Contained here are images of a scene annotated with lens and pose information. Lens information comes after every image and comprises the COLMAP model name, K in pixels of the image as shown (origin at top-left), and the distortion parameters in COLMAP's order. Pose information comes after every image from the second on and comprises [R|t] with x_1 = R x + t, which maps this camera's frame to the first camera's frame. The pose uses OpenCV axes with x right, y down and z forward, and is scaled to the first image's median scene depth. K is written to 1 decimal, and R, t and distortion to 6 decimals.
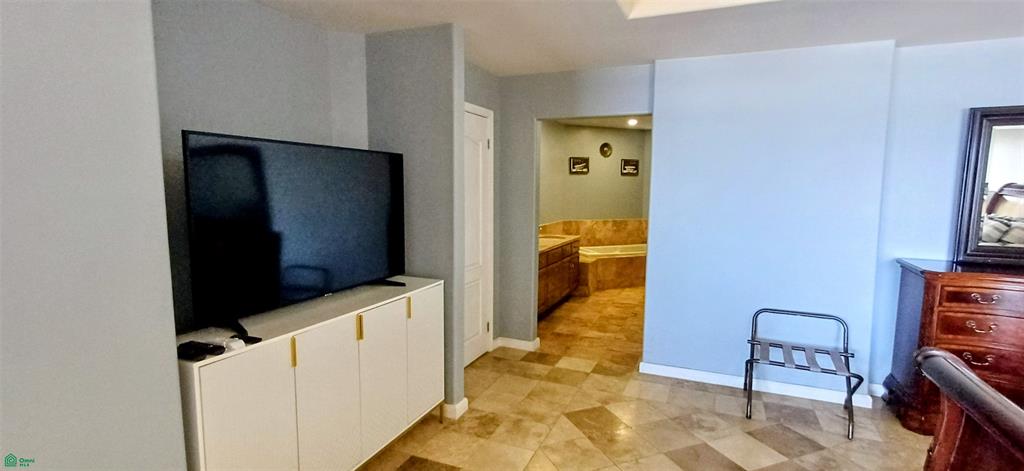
lens RADIAL K [[475.4, 0, 528.6], [0, 475.4, 237.3], [0, 0, 1]] dist [0.001938, 0.003452]
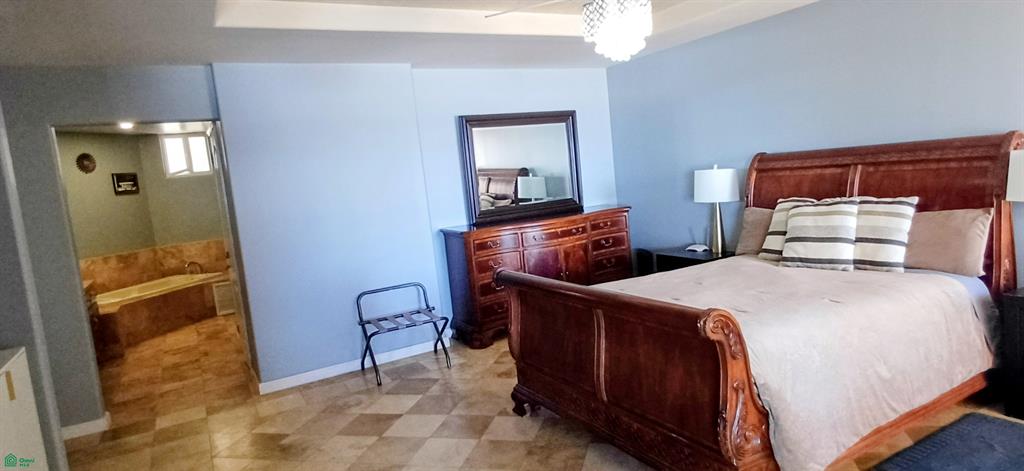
lens RADIAL K [[553.0, 0, 530.0], [0, 553.0, 236.5], [0, 0, 1]] dist [0.004341, -0.003269]
pose [[0.598300, -0.170369, 0.782950, -0.263233], [0.194464, 0.978795, 0.064384, 0.014107], [-0.777317, 0.113735, 0.618743, -0.124067]]
